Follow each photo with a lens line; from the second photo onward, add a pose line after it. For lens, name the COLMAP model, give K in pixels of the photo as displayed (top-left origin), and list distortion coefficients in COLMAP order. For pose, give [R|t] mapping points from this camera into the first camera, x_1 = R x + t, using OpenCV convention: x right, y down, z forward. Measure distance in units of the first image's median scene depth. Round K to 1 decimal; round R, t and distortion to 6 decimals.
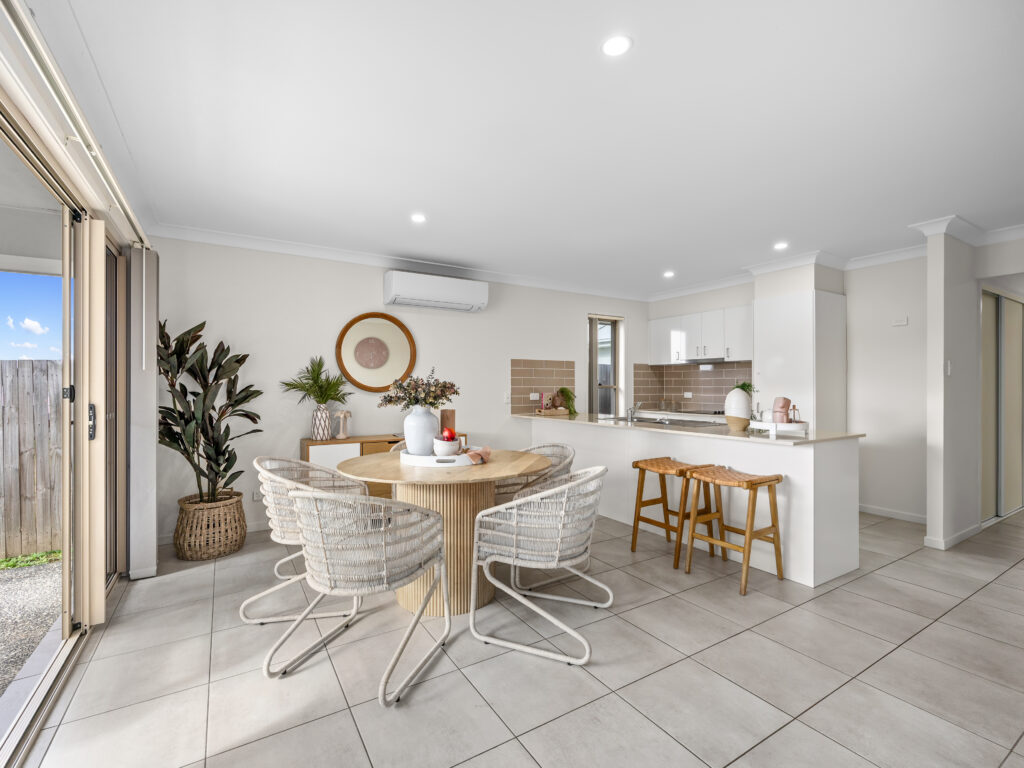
lens RADIAL K [[462.0, 0, 512.8], [0, 462.0, 386.1], [0, 0, 1]] dist [-0.002269, 0.000809]
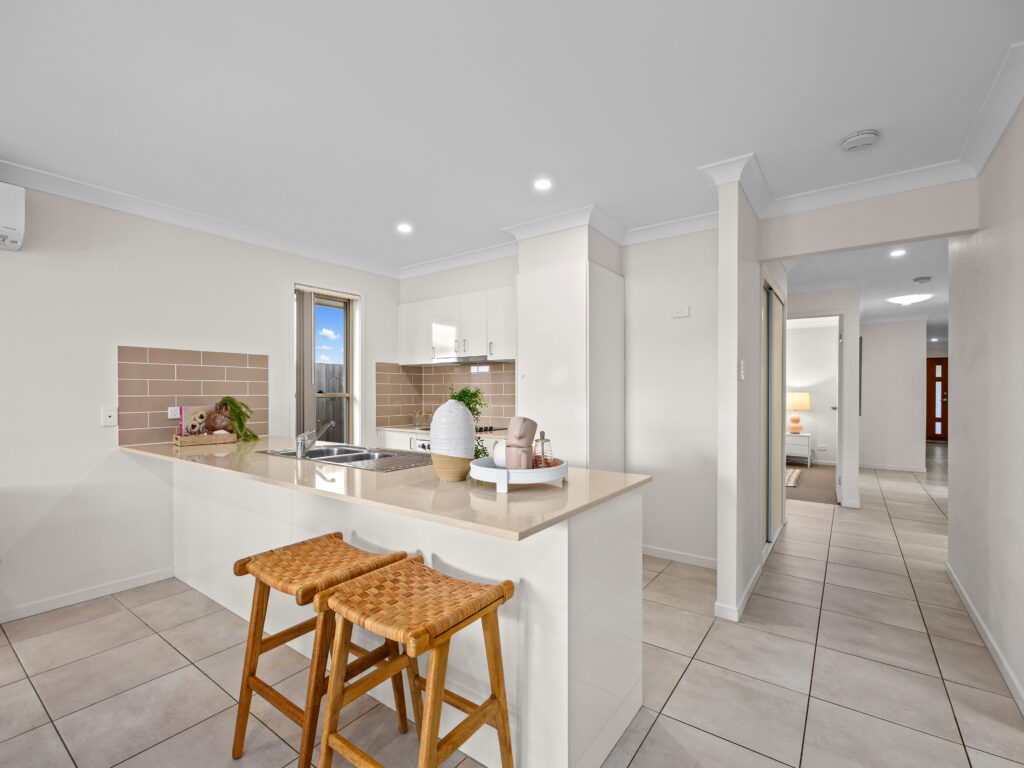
lens RADIAL K [[462.0, 0, 512.0], [0, 462.0, 393.0], [0, 0, 1]] dist [-0.002269, 0.000809]
pose [[0.926423, -0.001912, 0.376479, 0.252147], [0.001207, 0.999997, 0.002109, -0.003183], [-0.376482, -0.001499, 0.926423, 0.348027]]
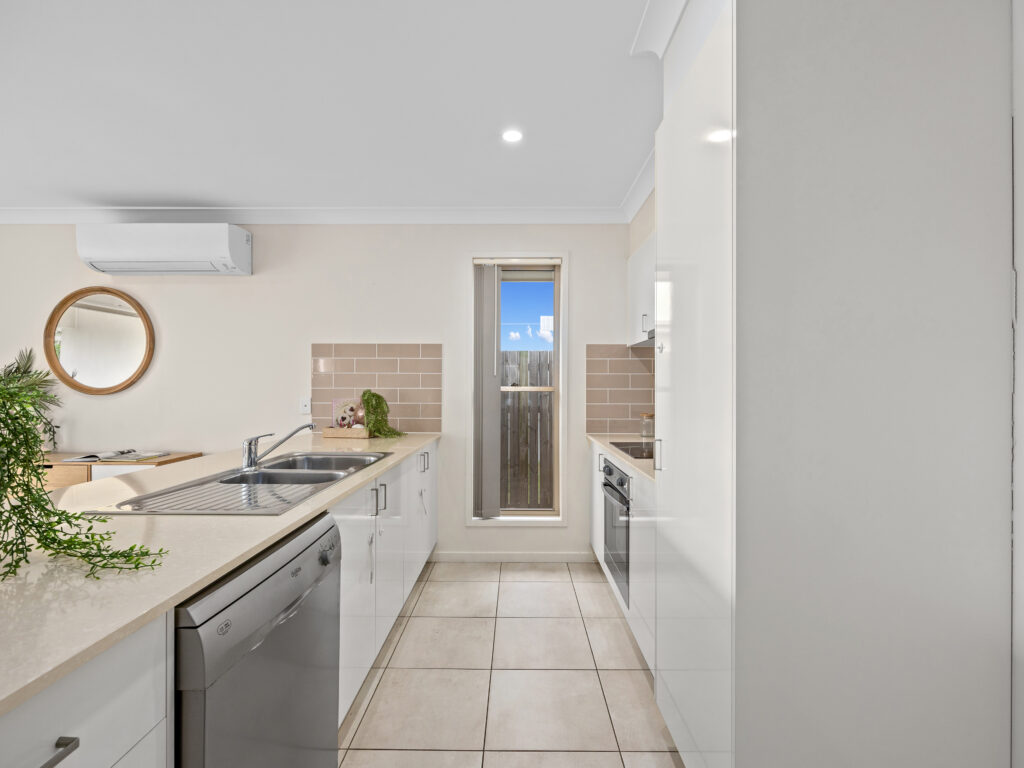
lens RADIAL K [[462.0, 0, 514.1], [0, 462.0, 384.9], [0, 0, 1]] dist [-0.002269, 0.000809]
pose [[0.843340, 0.004634, -0.537360, 0.634432], [-0.002690, 0.999987, 0.004401, -0.006883], [0.537373, -0.002266, 0.843341, 0.693497]]
